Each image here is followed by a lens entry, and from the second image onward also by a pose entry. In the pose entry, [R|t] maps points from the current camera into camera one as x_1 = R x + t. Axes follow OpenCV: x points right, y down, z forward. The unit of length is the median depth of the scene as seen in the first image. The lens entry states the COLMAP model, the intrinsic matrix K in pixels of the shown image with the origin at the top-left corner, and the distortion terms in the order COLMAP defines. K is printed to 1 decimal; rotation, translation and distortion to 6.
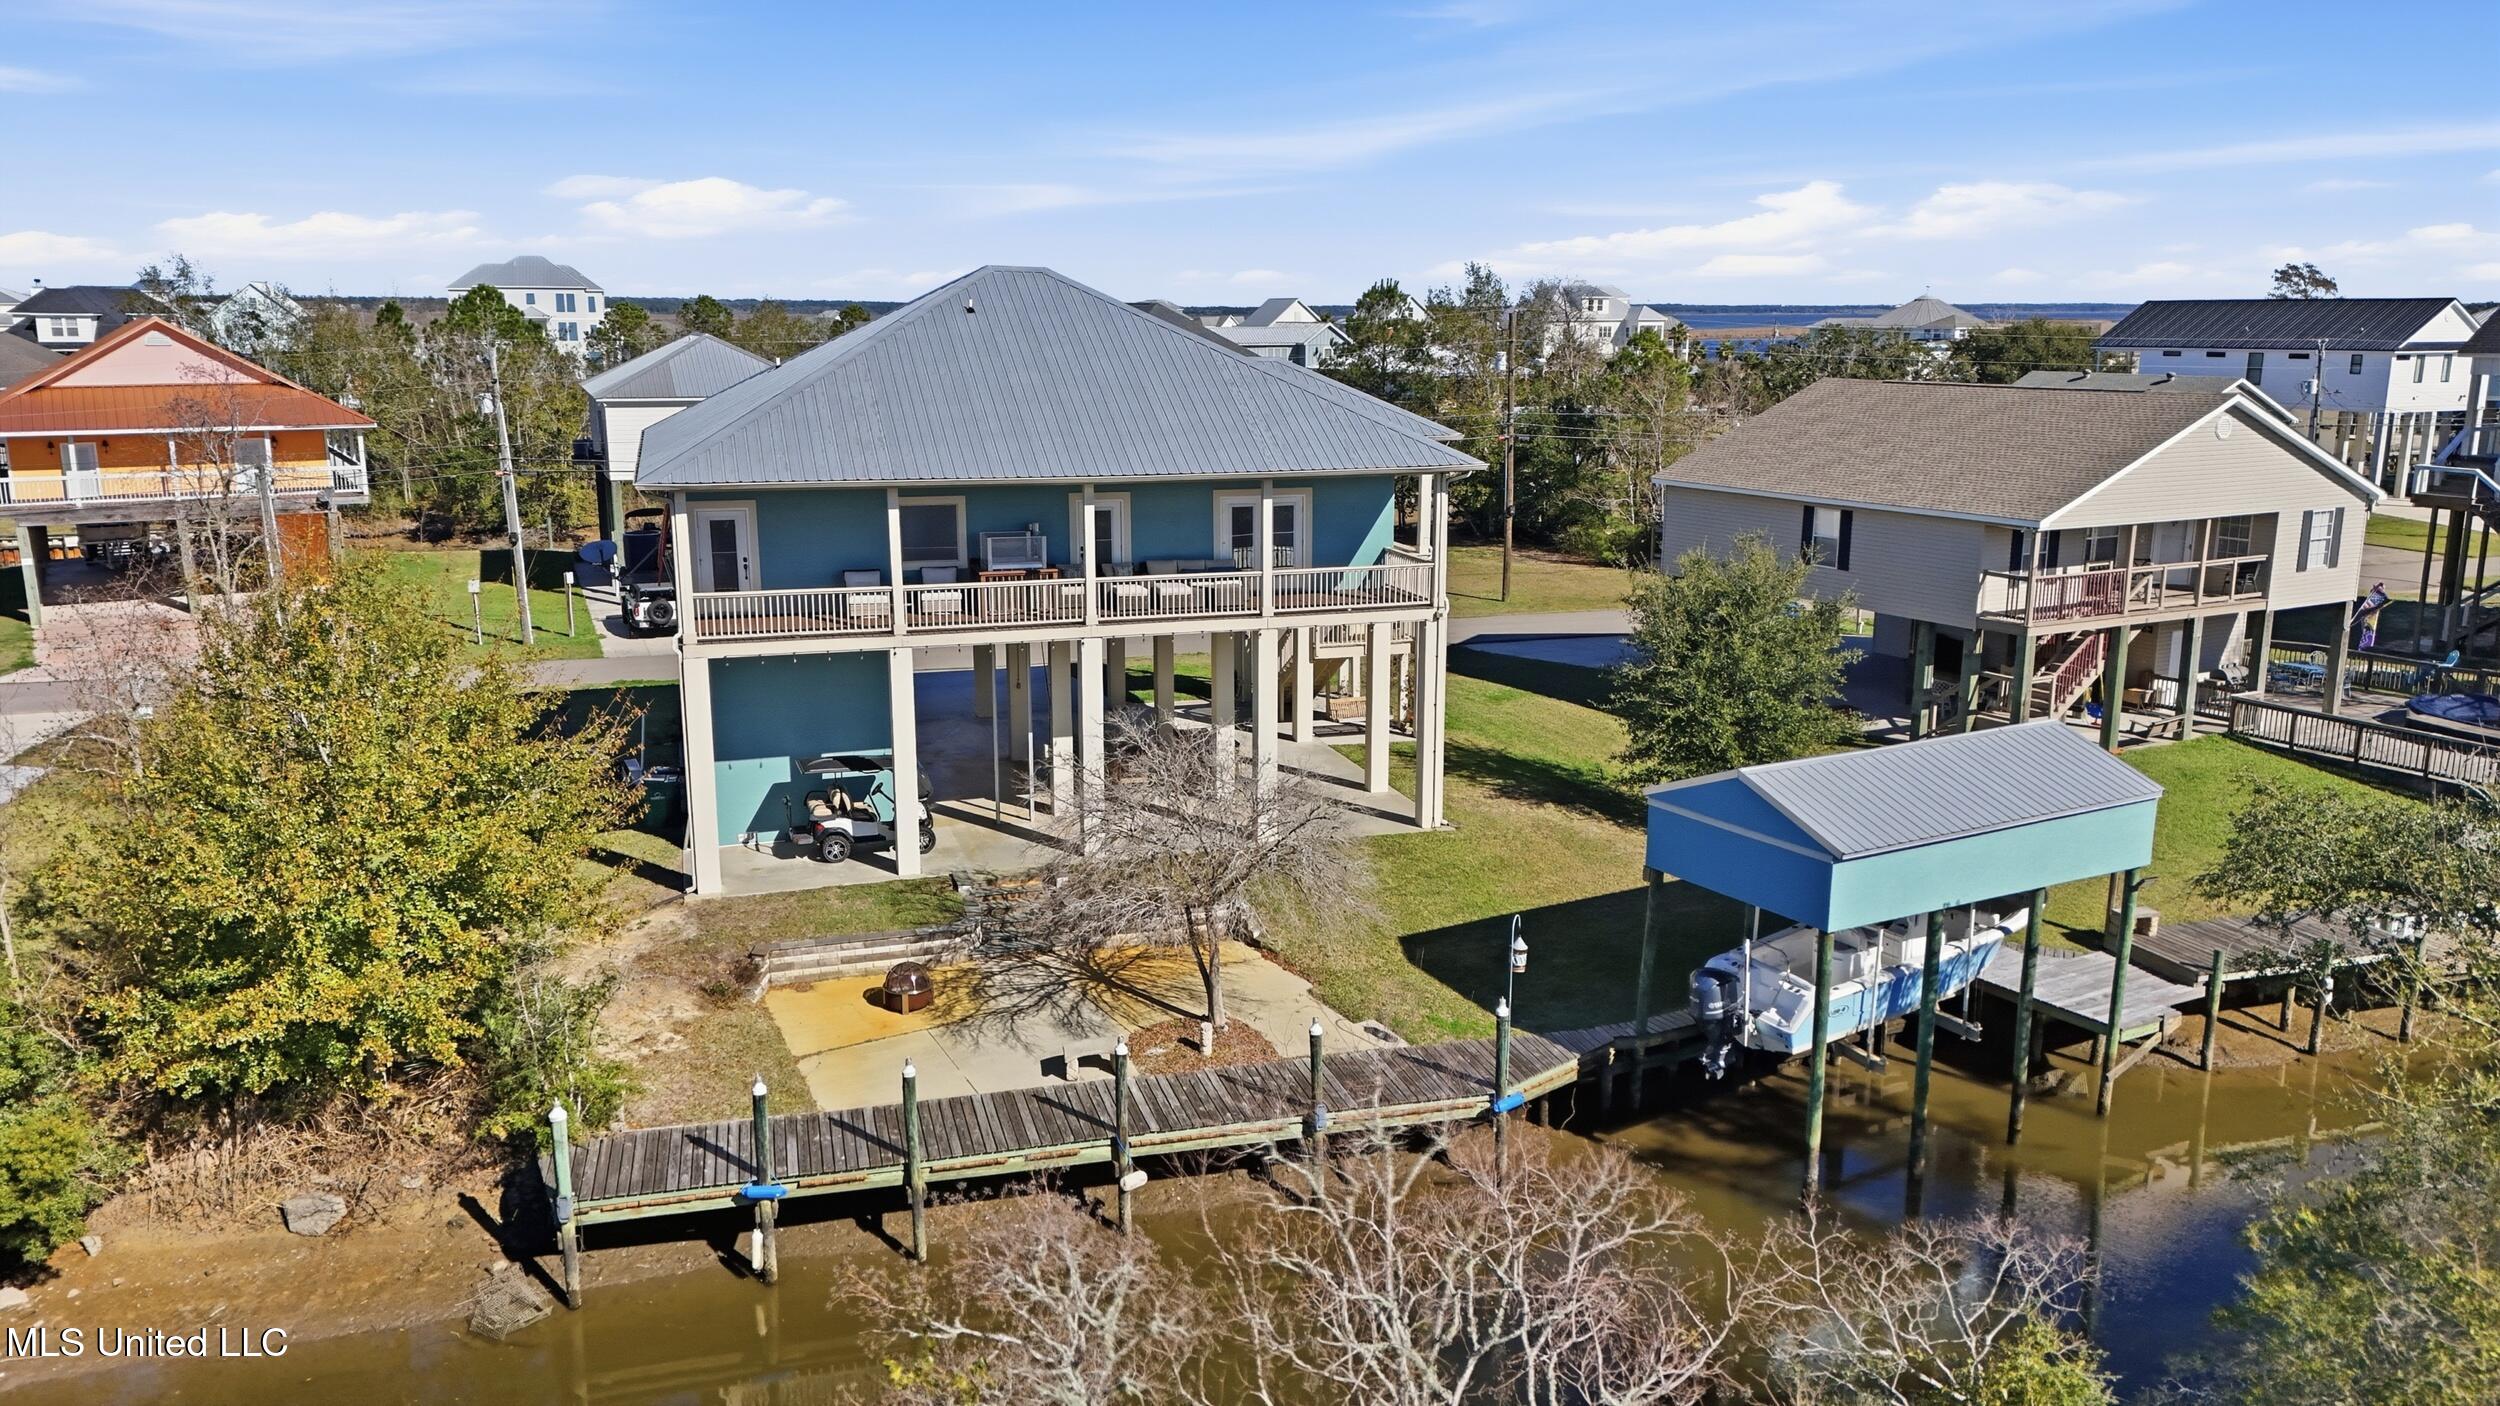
lens RADIAL K [[1840.0, 0, 1246.7], [0, 1840.0, 710.6], [0, 0, 1]] dist [0.050776, -0.036984]
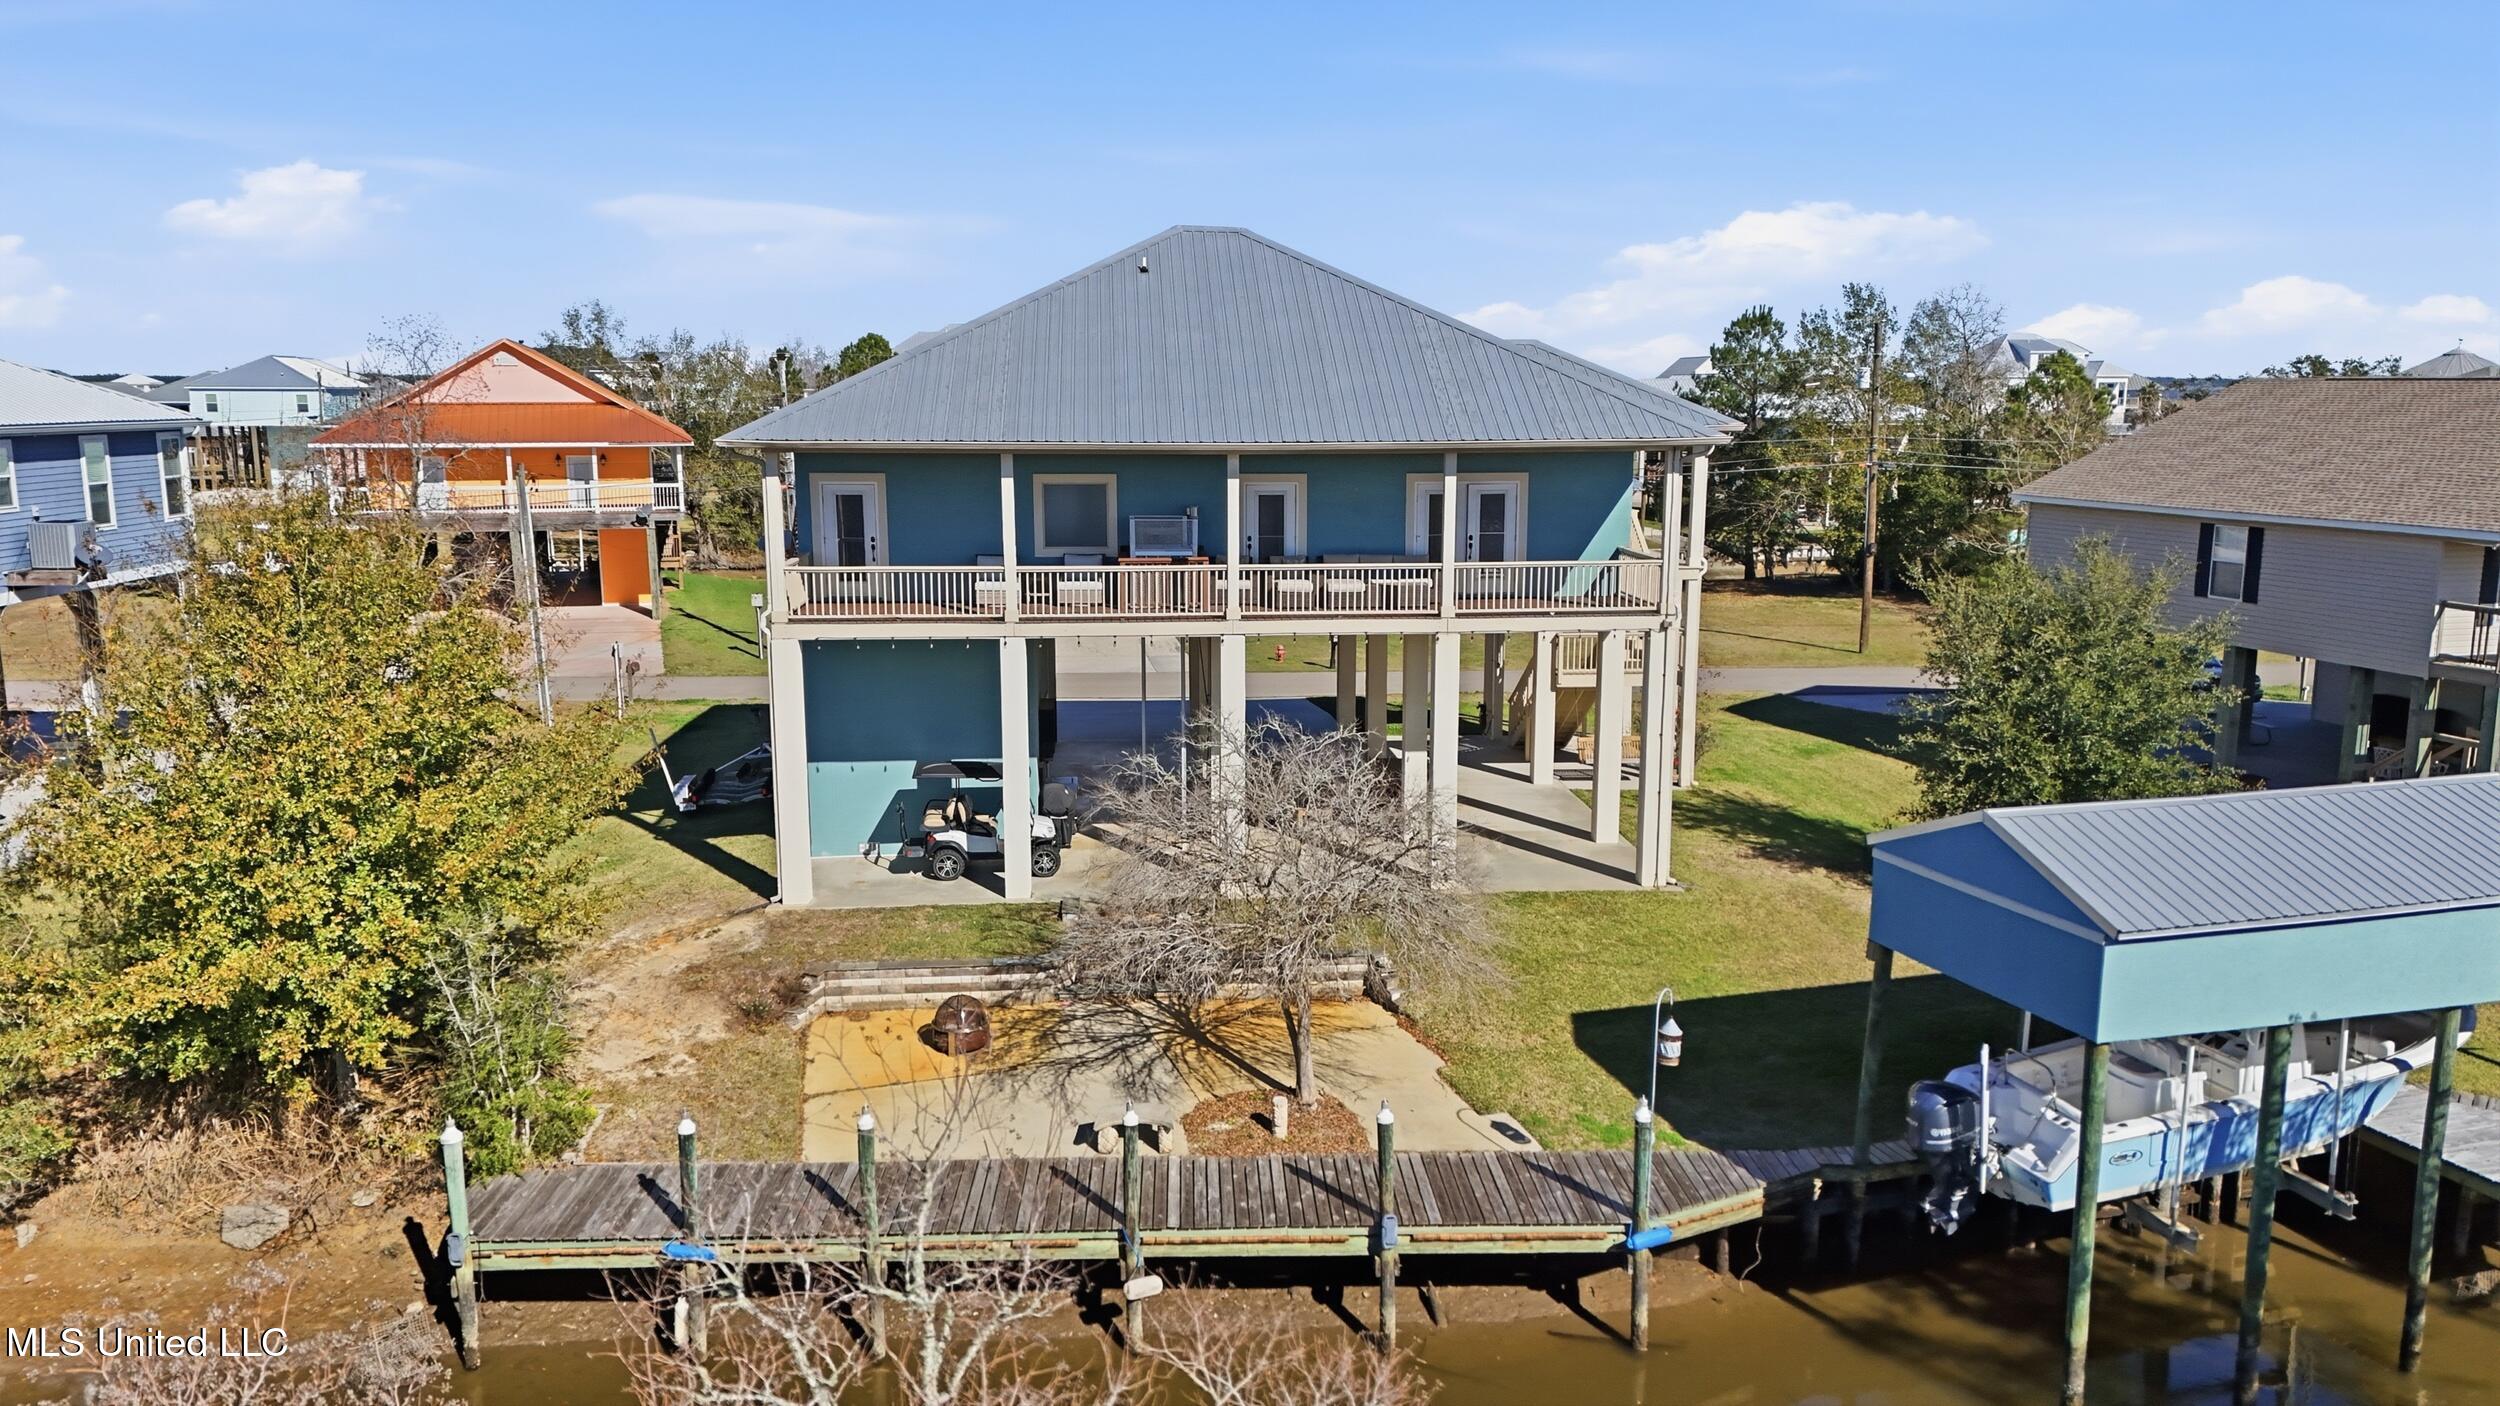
lens RADIAL K [[1840.0, 0, 1243.9], [0, 1840.0, 705.3], [0, 0, 1]] dist [0.050776, -0.036984]
pose [[0.973160, 0.037976, -0.226973, 0.126483], [-0.047725, 0.998152, -0.037621, 0.027570], [0.225125, 0.047443, 0.973174, 0.188076]]
